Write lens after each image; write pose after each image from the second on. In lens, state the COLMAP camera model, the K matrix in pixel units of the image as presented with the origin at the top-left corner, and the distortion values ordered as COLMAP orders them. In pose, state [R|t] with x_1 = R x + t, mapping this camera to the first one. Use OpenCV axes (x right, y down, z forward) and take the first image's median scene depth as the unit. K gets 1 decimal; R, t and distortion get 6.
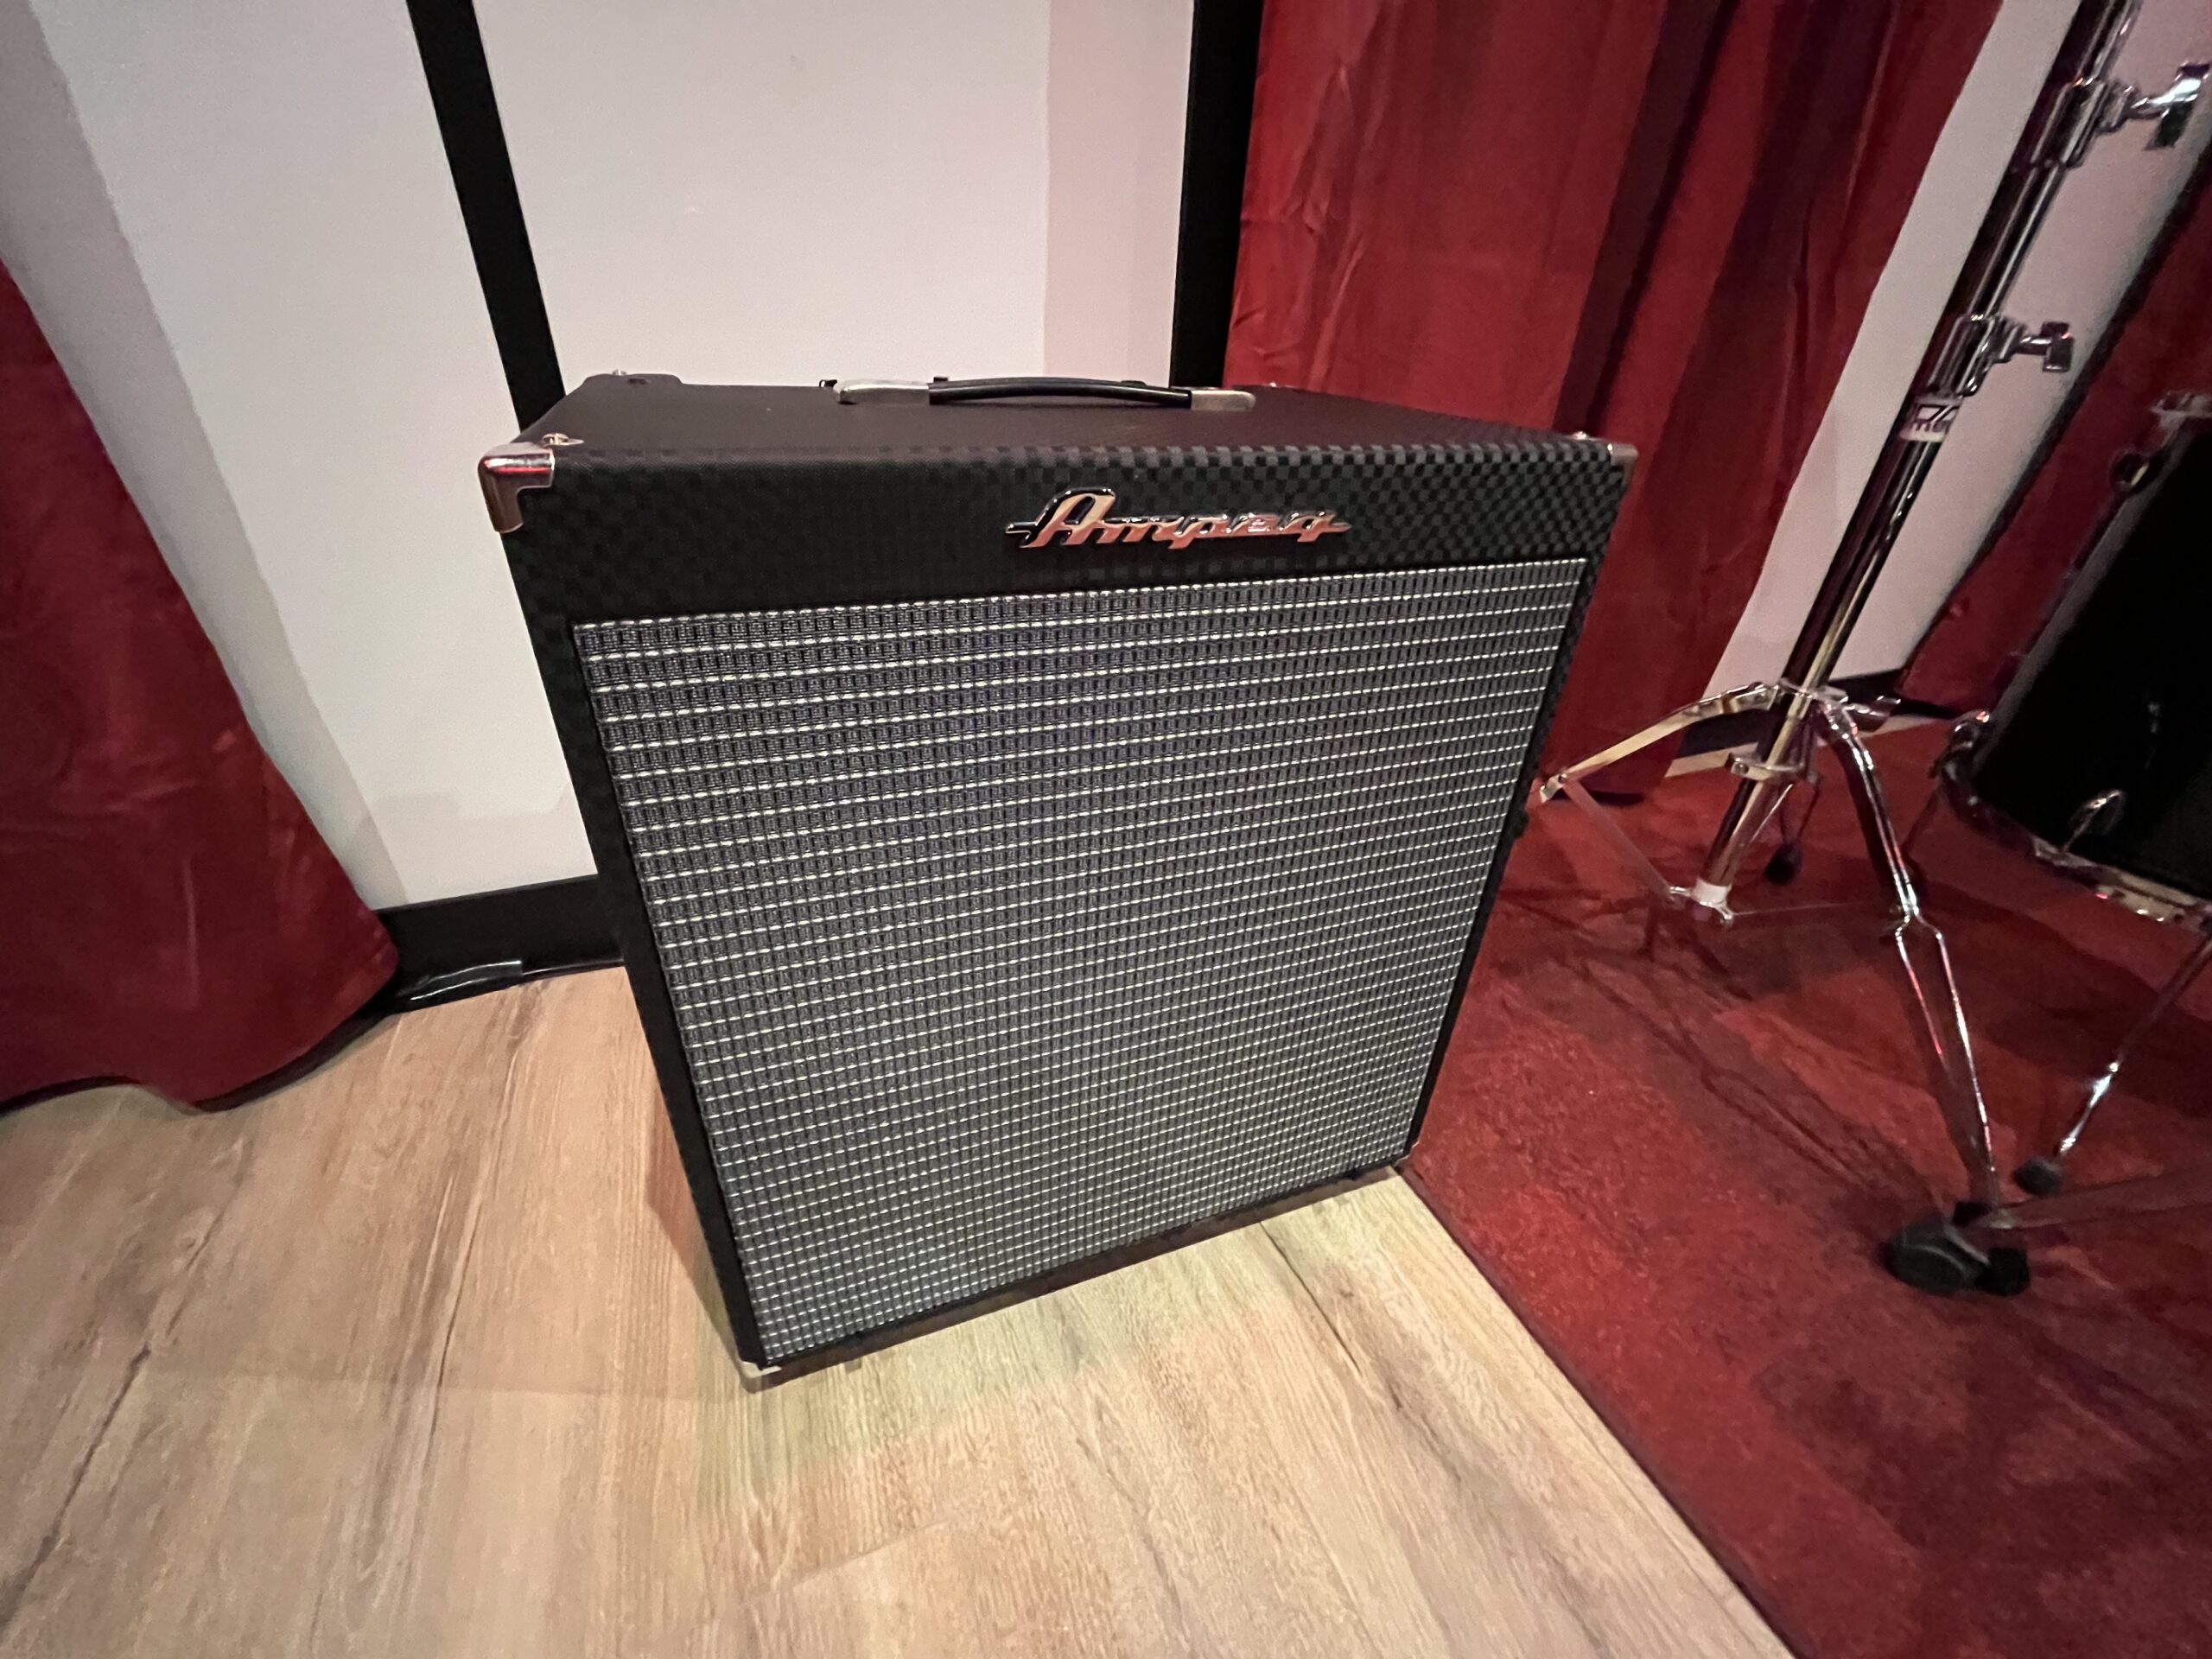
lens RADIAL K [[894.2, 0, 1106.0], [0, 894.2, 829.5], [0, 0, 1]] dist [0.001282, -0.000391]
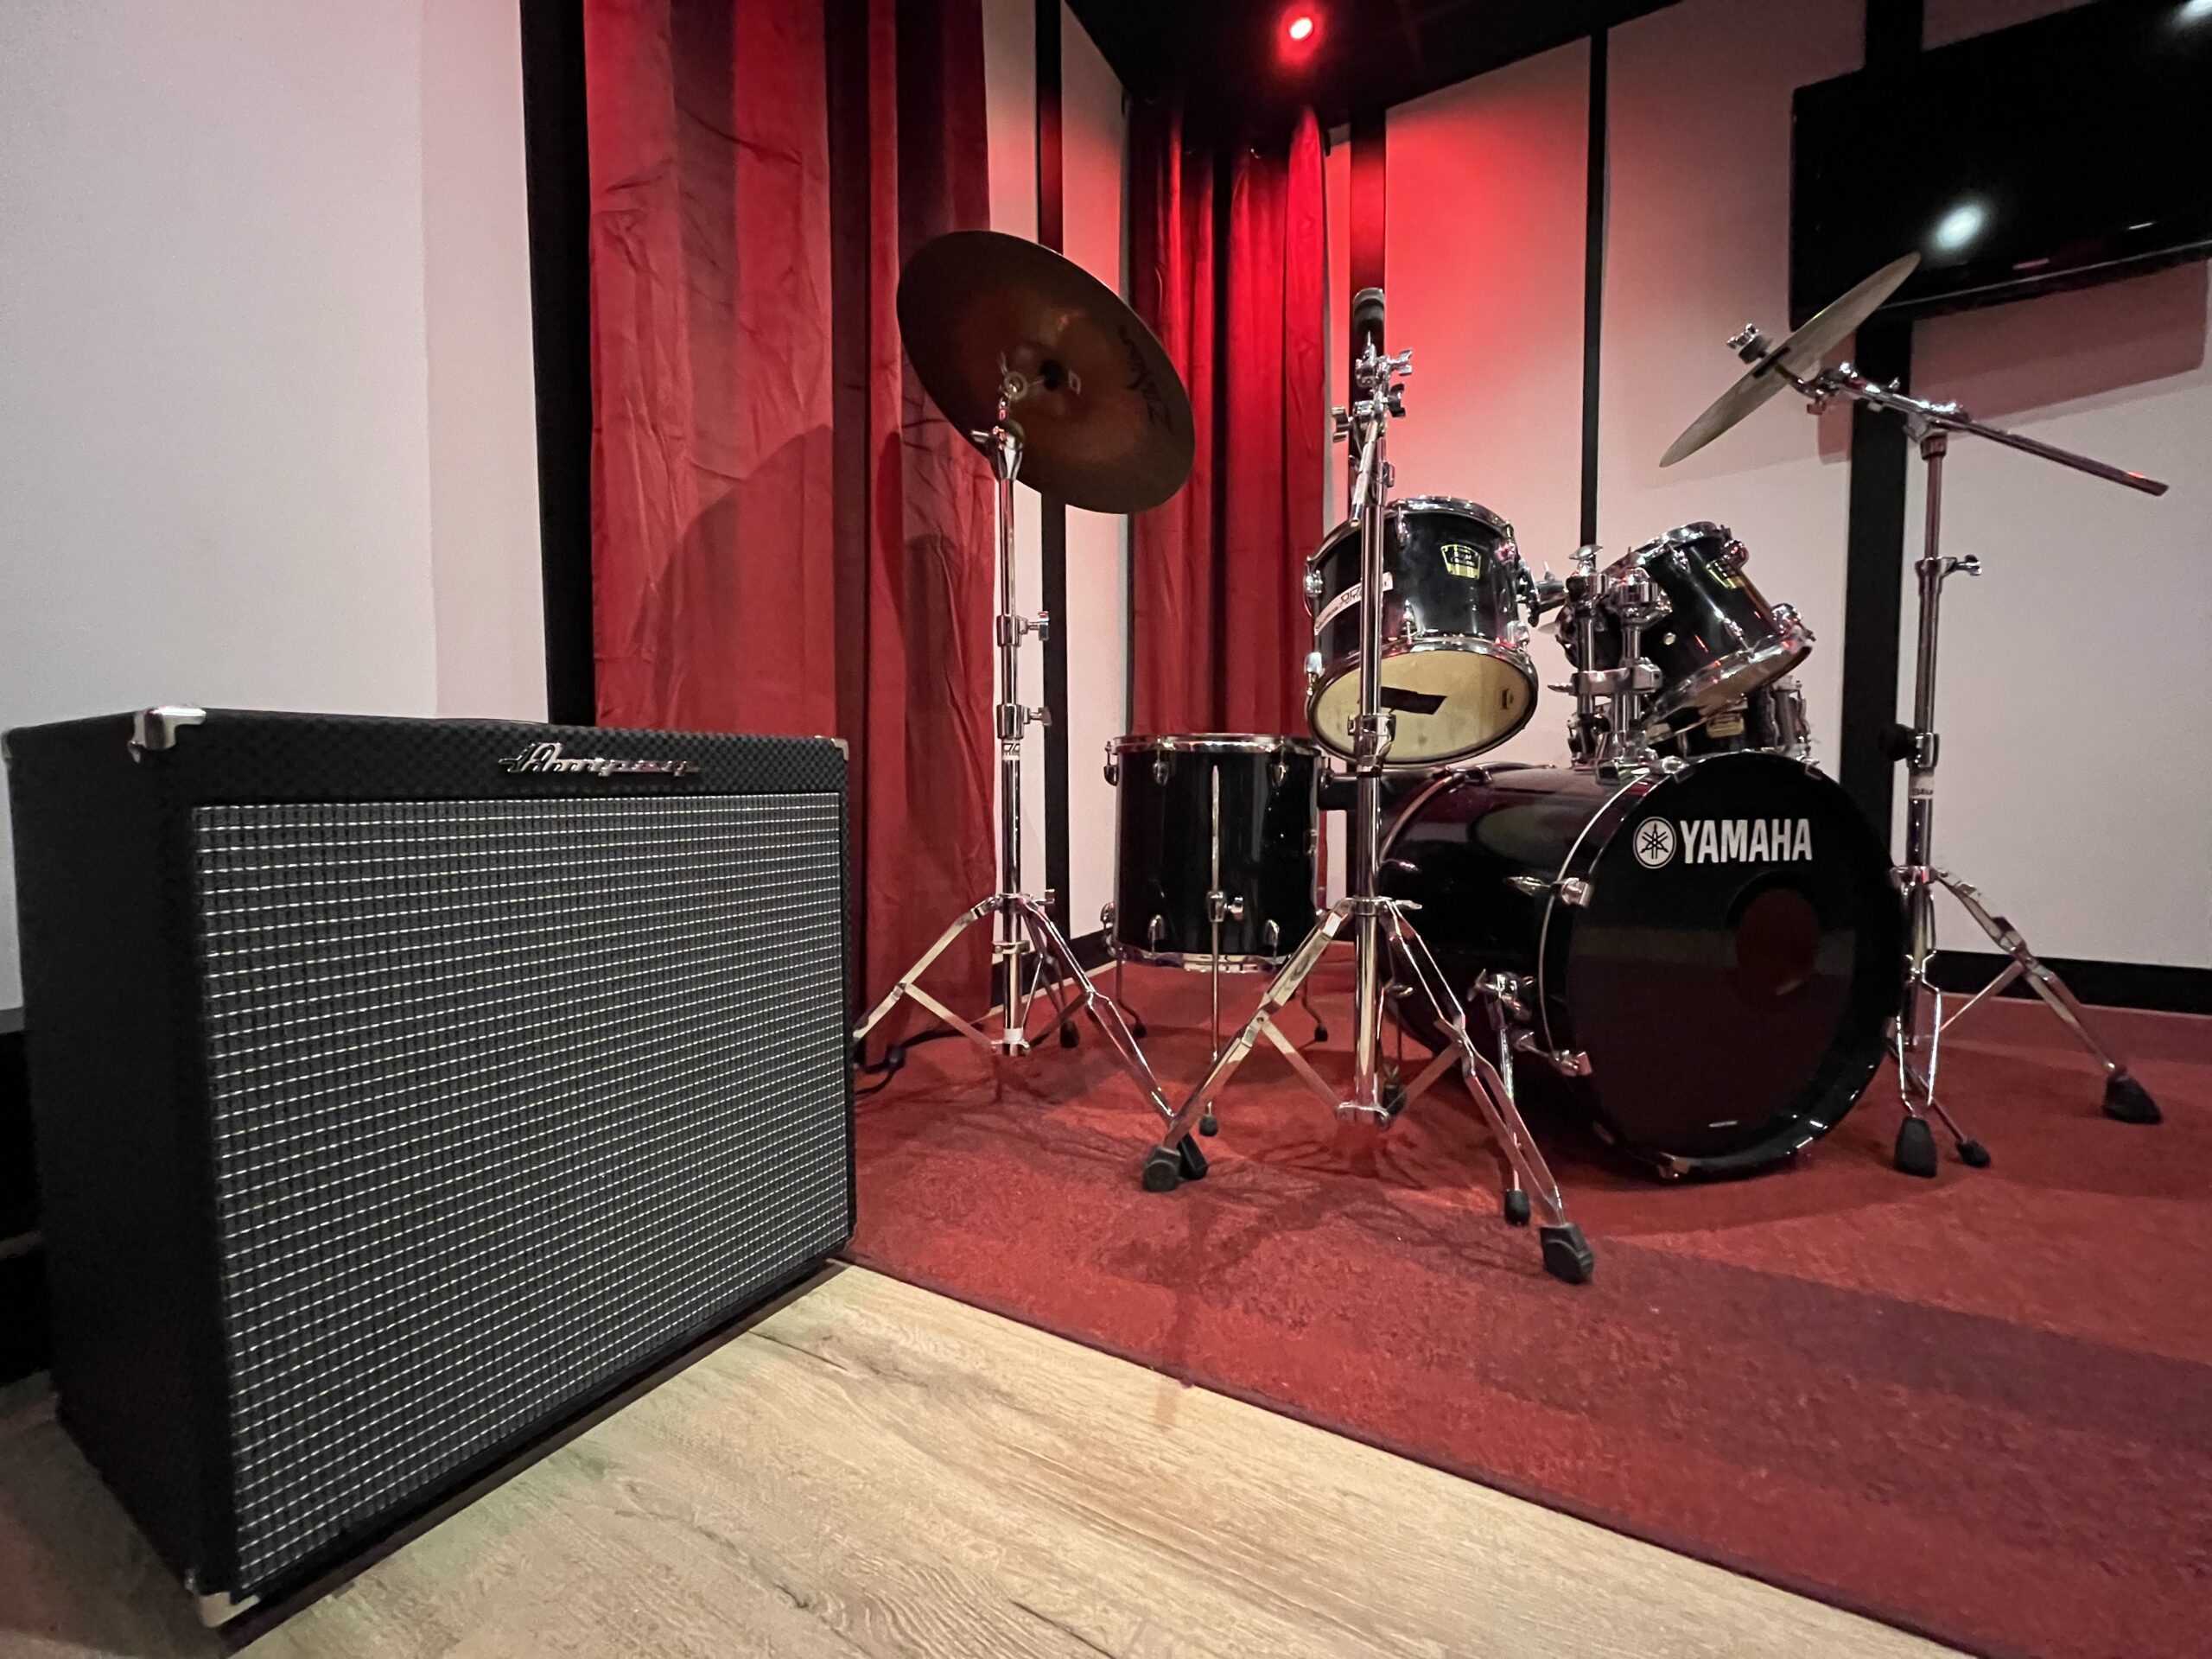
lens RADIAL K [[894.2, 0, 1106.0], [0, 894.2, 829.5], [0, 0, 1]] dist [0.001282, -0.000391]
pose [[0.785276, -0.082580, 0.613615, -0.142599], [0.346119, 0.880293, -0.324478, 0.423917], [-0.513365, 0.467188, 0.719855, -0.463384]]
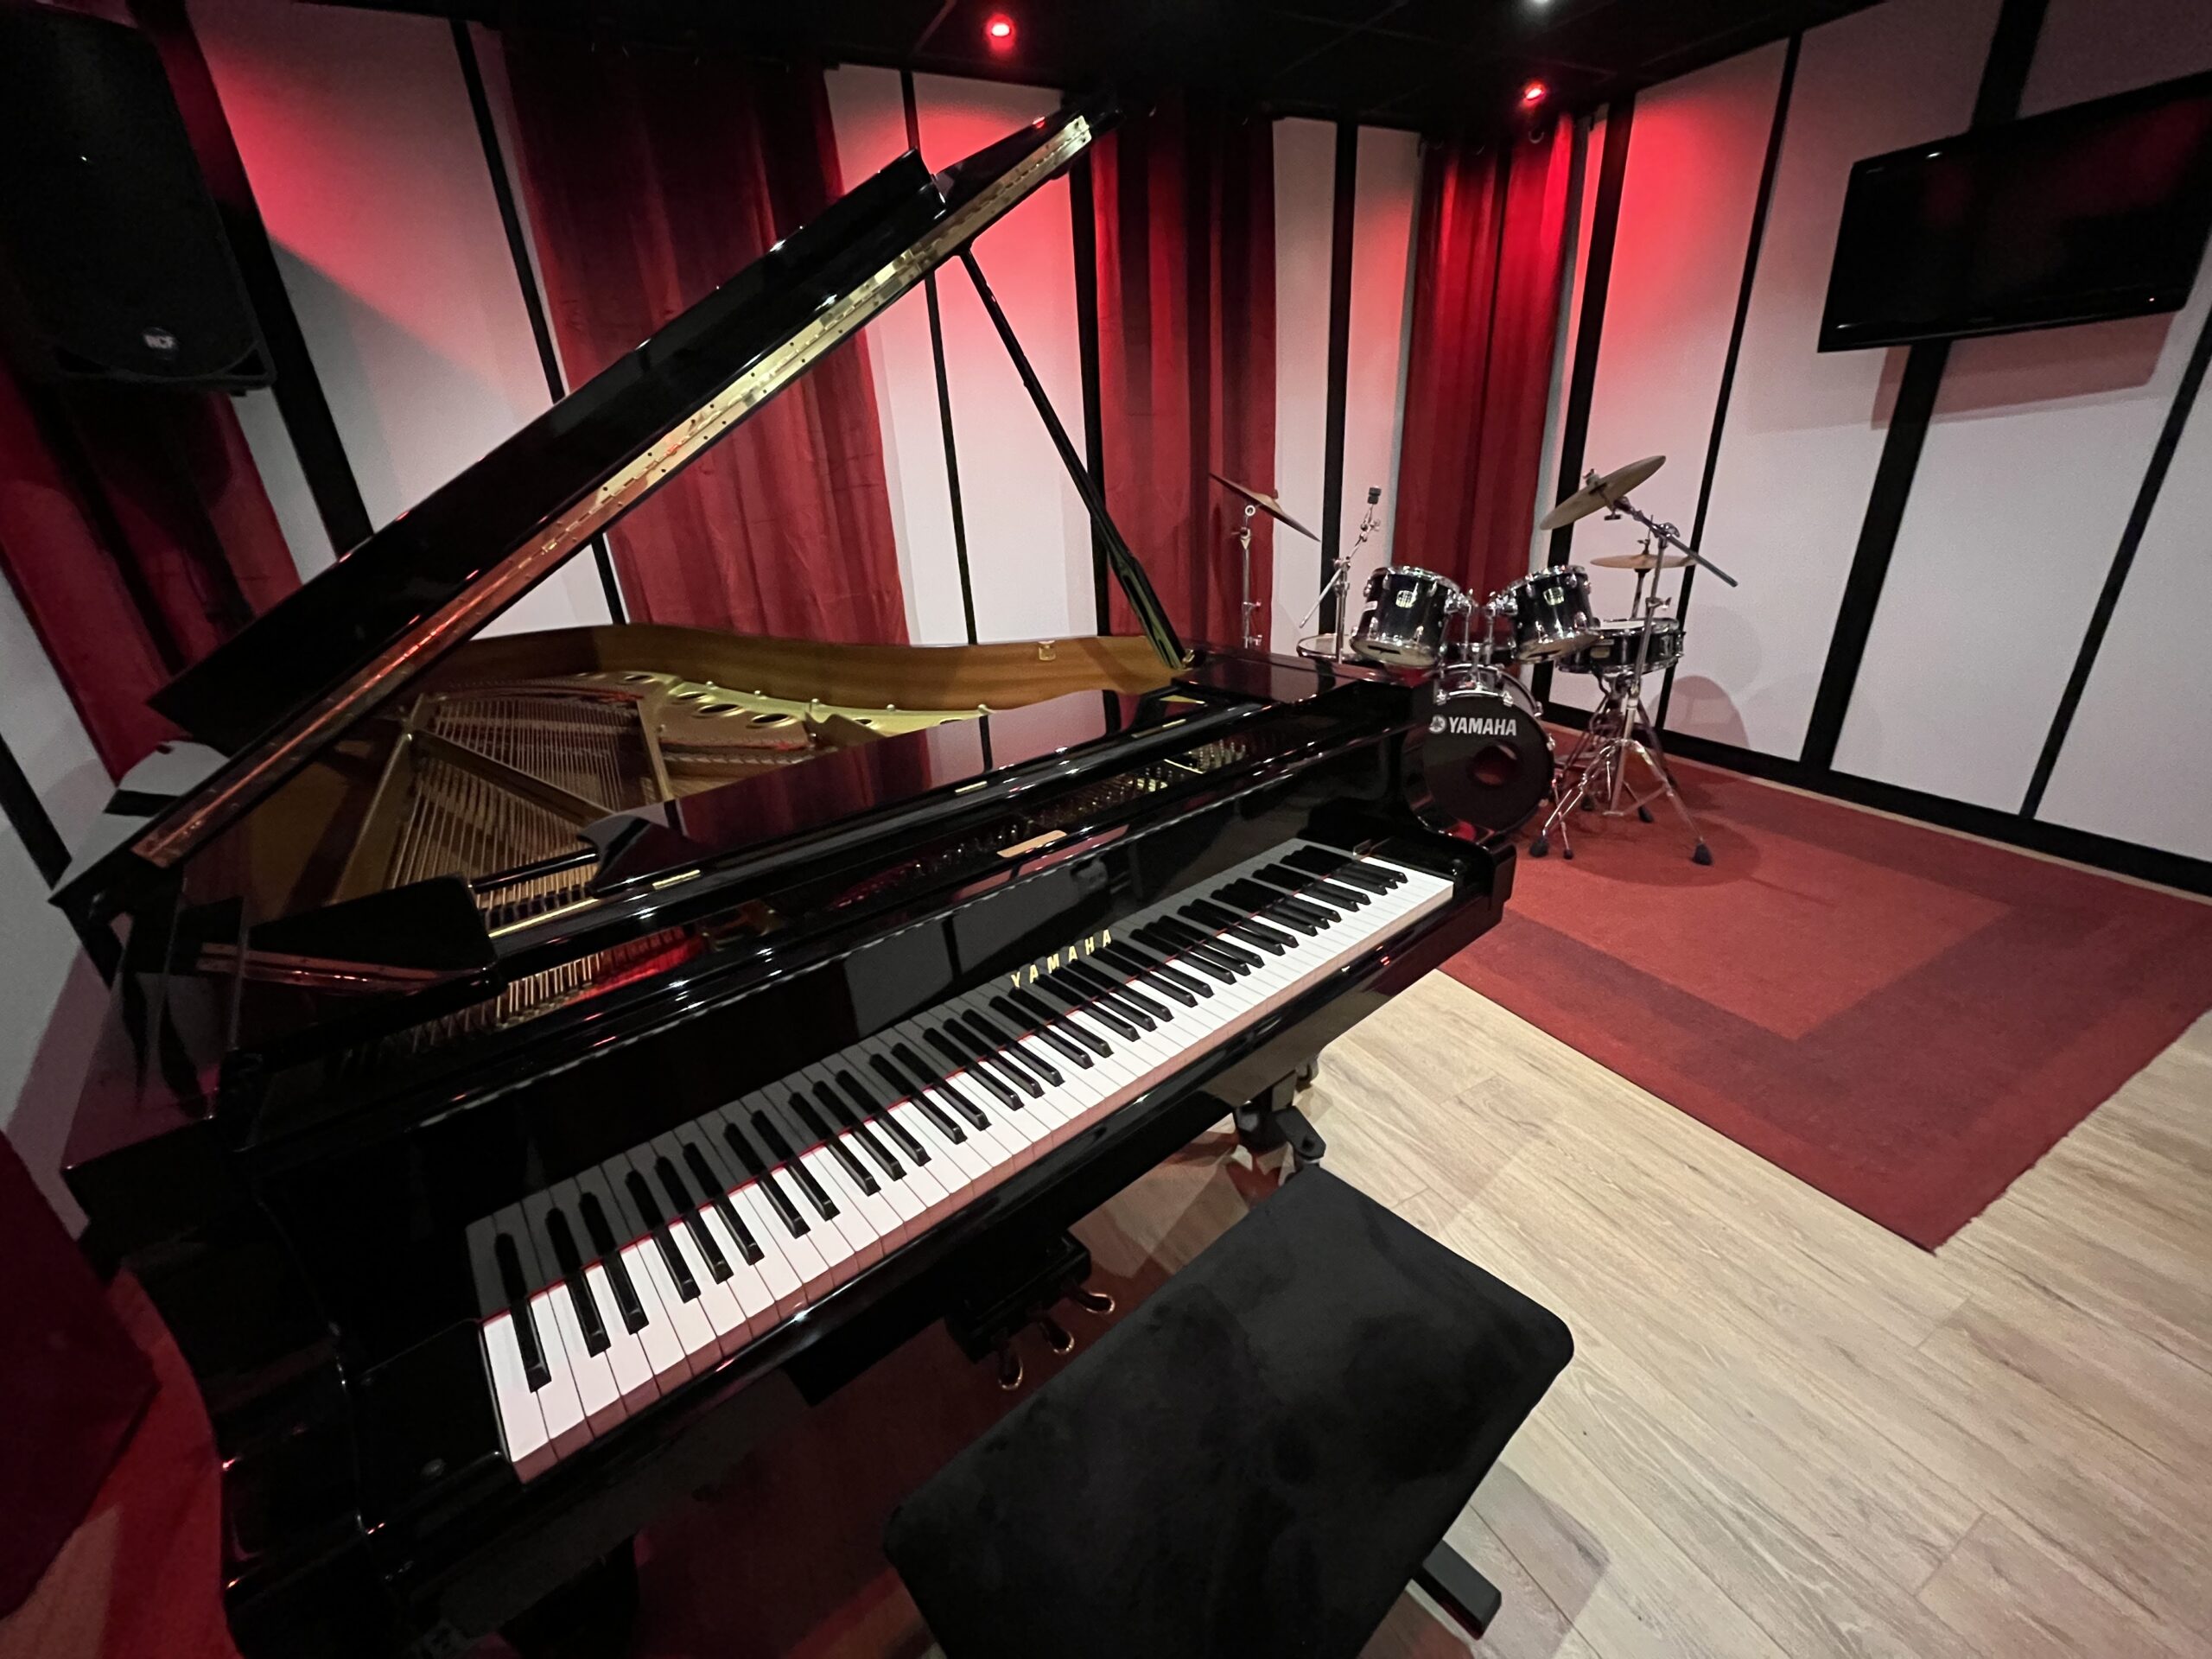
lens RADIAL K [[894.2, 0, 1106.0], [0, 894.2, 829.5], [0, 0, 1]] dist [0.001282, -0.000391]
pose [[0.990770, -0.125336, 0.051624, -0.262160], [0.130694, 0.984315, -0.118500, 1.082552], [-0.035962, 0.124153, 0.991611, -4.043507]]
